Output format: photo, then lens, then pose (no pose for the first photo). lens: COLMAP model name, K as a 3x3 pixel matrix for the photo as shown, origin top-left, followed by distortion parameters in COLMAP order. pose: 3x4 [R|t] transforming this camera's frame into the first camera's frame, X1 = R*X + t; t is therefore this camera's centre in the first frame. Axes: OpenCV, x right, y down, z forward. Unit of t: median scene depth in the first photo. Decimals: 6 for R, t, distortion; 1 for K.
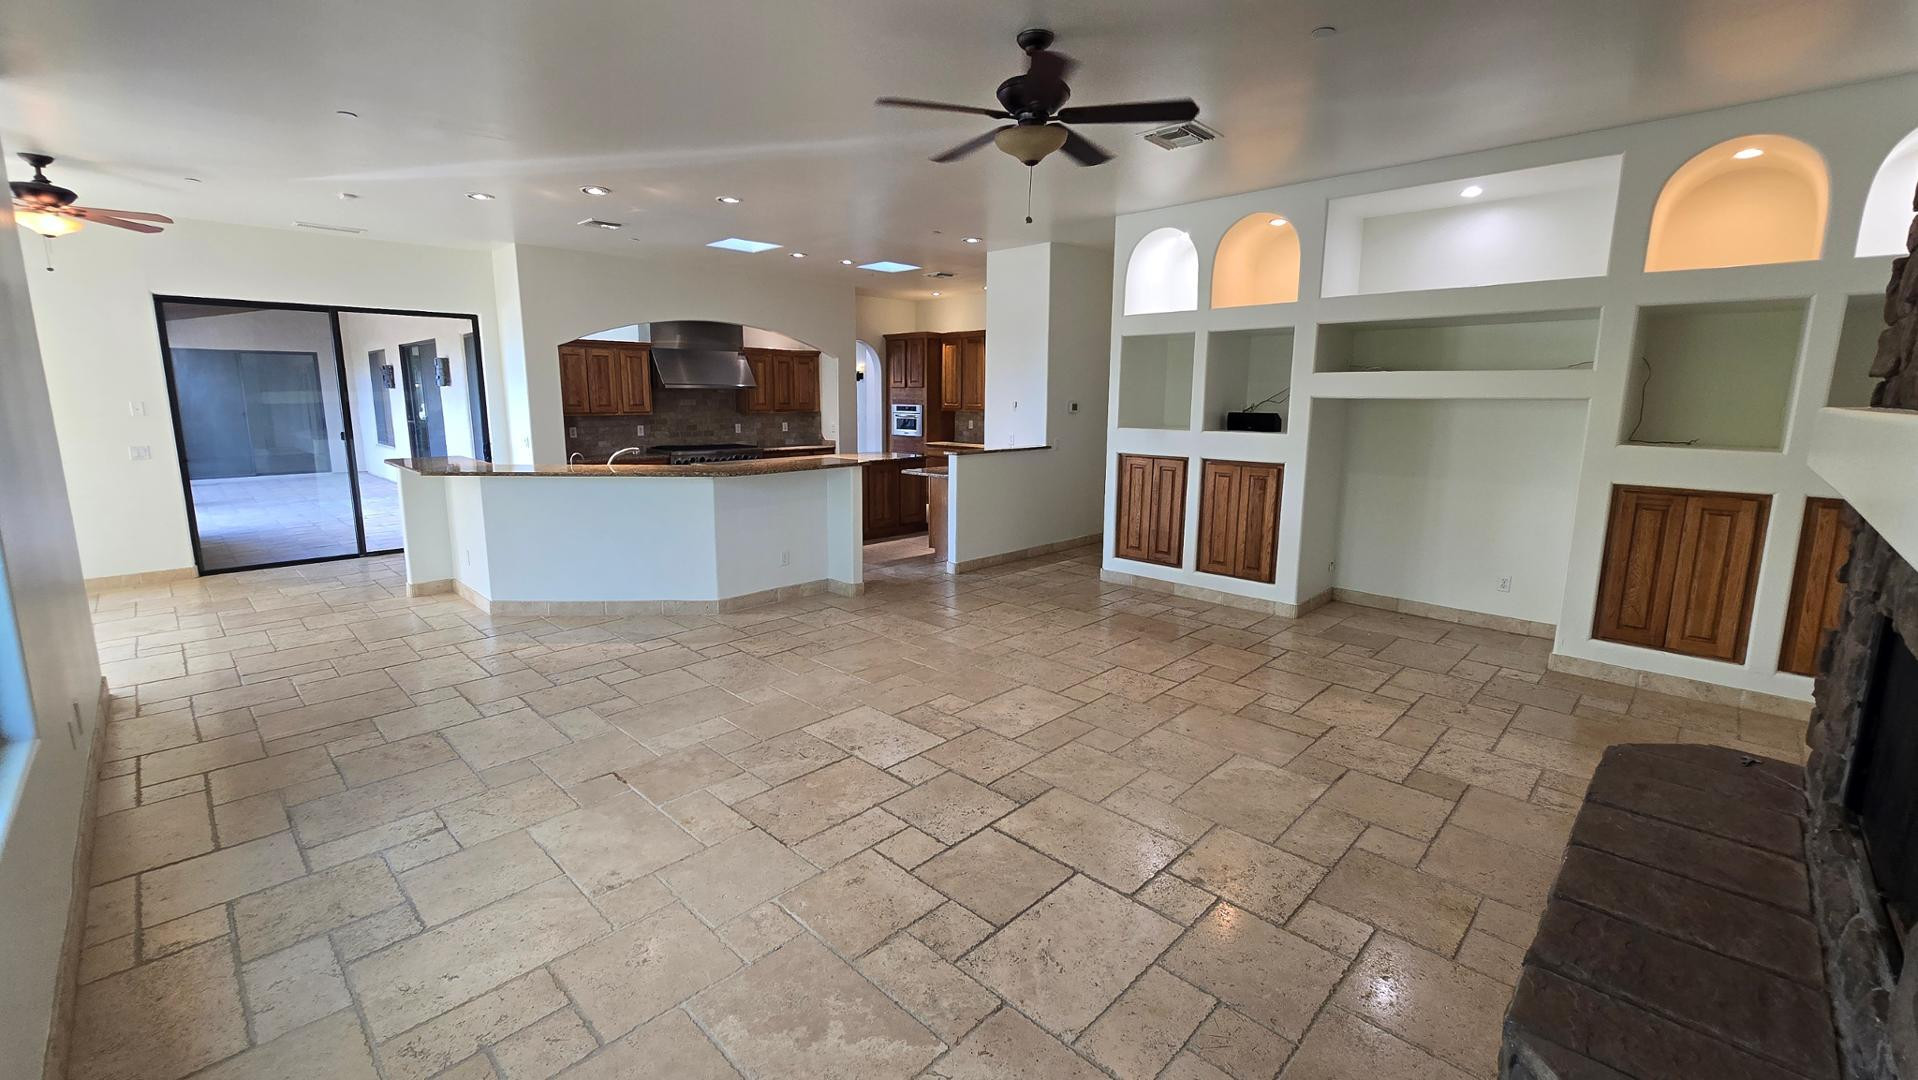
lens RADIAL K [[786.8, 0, 956.8], [0, 786.8, 530.1], [0, 0, 1]] dist [-0.007091, 0.001580]
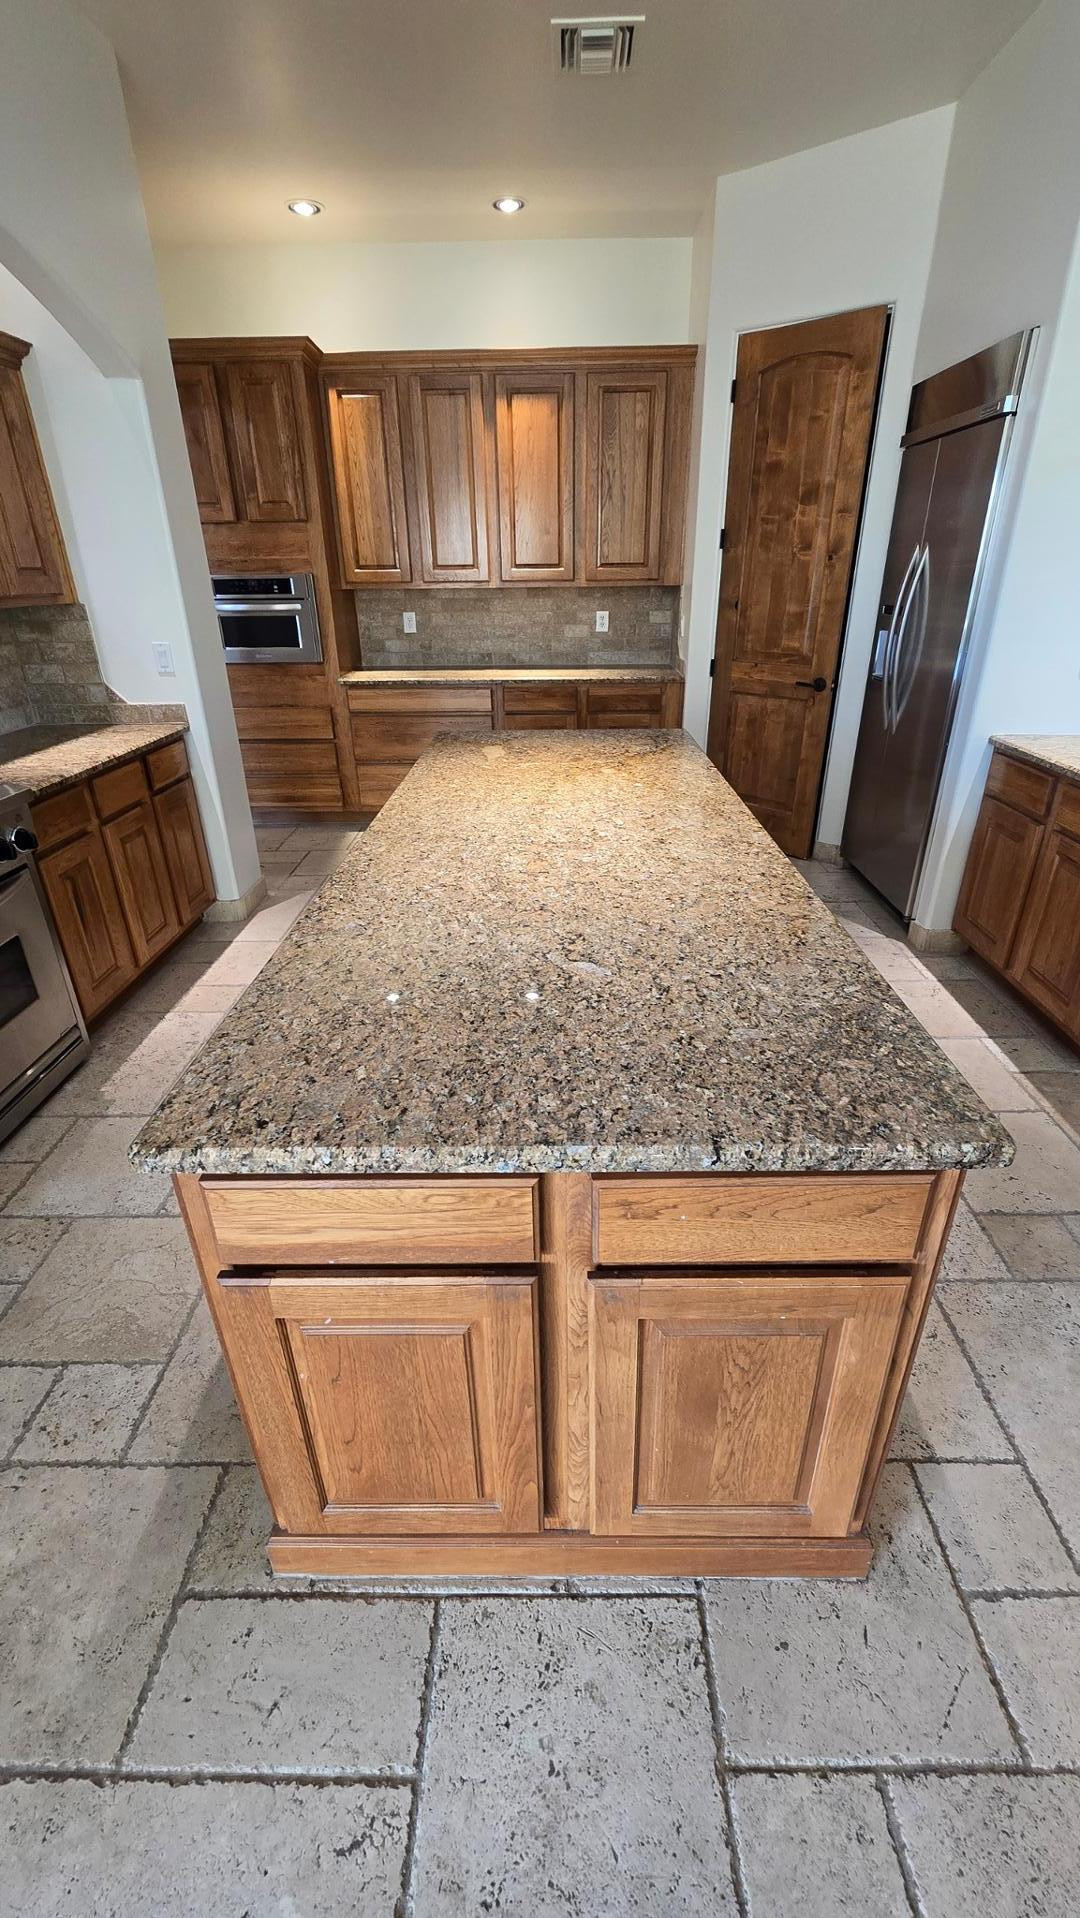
lens RADIAL K [[786.8, 0, 549.3], [0, 786.8, 955.5], [0, 0, 1]] dist [-0.007091, 0.001580]
pose [[0.722132, -0.317702, 0.614484, -0.567396], [0.131414, 0.935125, 0.329045, -0.219846], [-0.679158, -0.156862, 0.717035, 1.424168]]
